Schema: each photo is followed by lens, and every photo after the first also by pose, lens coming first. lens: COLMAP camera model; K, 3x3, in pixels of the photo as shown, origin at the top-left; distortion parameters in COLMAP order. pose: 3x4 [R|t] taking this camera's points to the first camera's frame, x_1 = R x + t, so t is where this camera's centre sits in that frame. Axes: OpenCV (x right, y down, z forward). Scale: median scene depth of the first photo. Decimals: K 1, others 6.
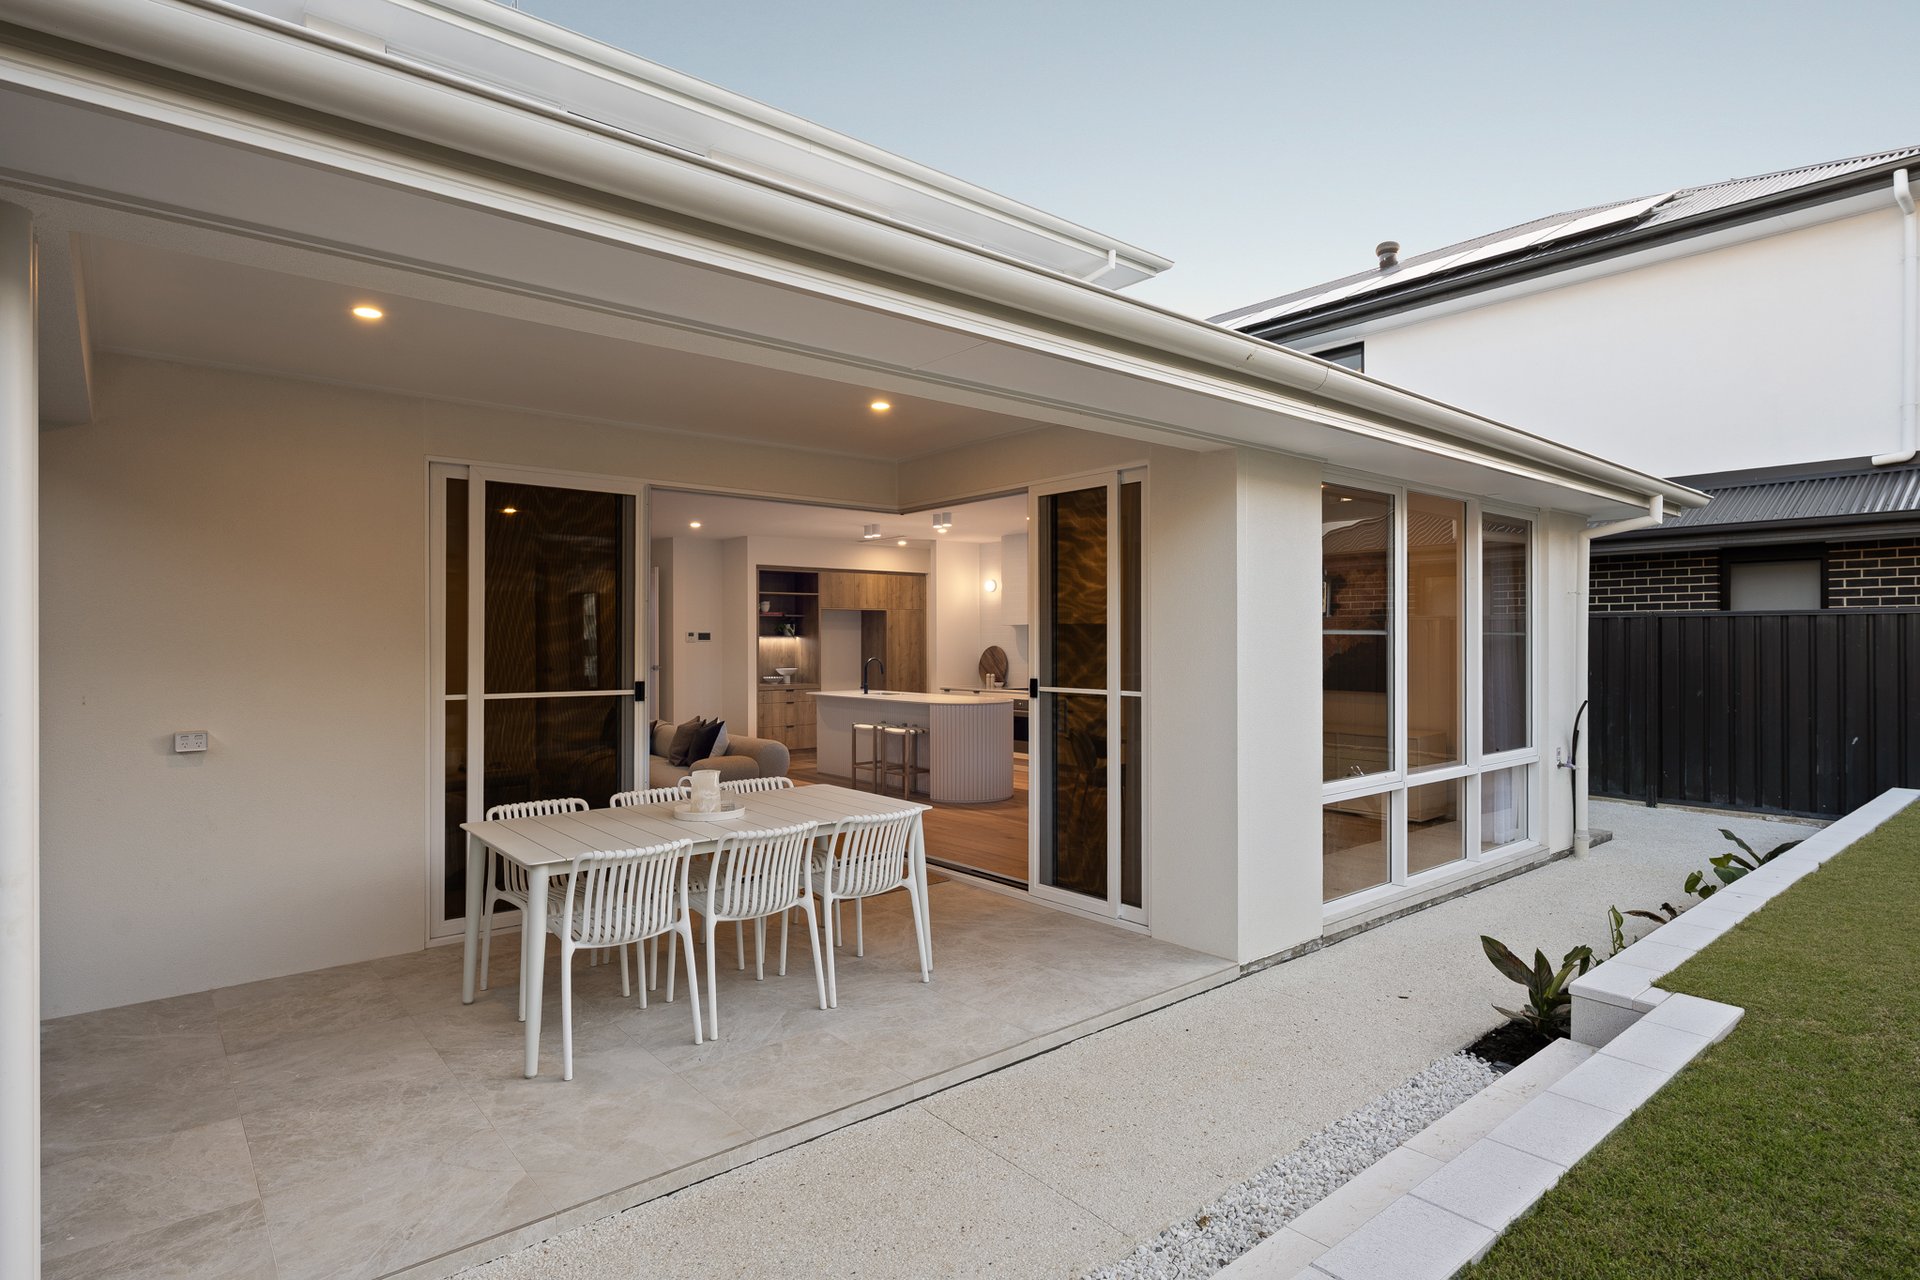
lens RADIAL K [[993.8, 0, 957.4], [0, 993.8, 638.4], [0, 0, 1]] dist [0.000525, 0.000237]
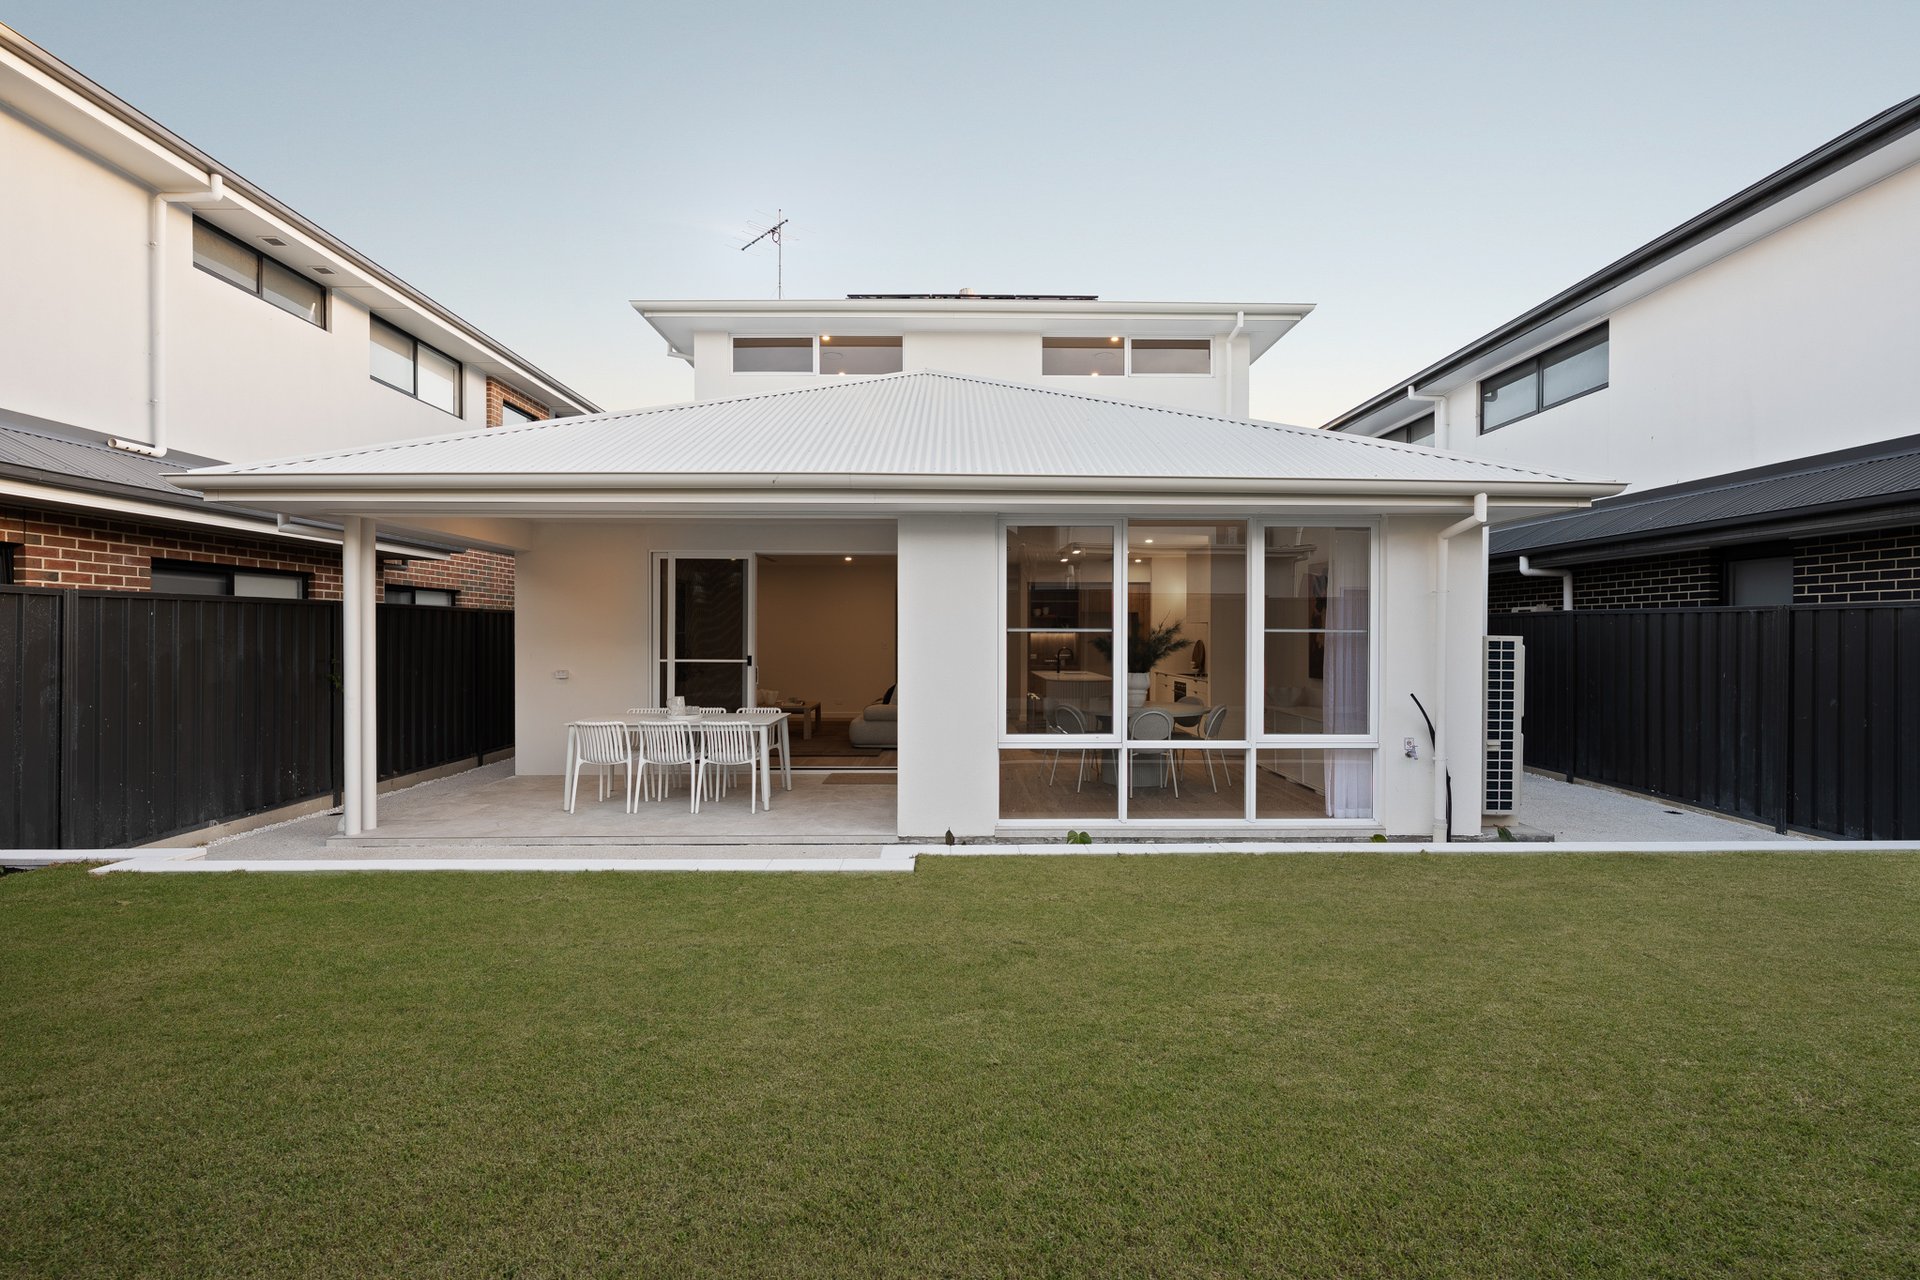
lens RADIAL K [[827.2, 0, 959.9], [0, 827.2, 637.6], [0, 0, 1]] dist [0.001683, 0.000332]
pose [[0.778268, 0.007039, -0.627892, 1.006082], [-0.000818, 0.999948, 0.010197, -0.008594], [0.627931, -0.007423, 0.778233, 0.006991]]
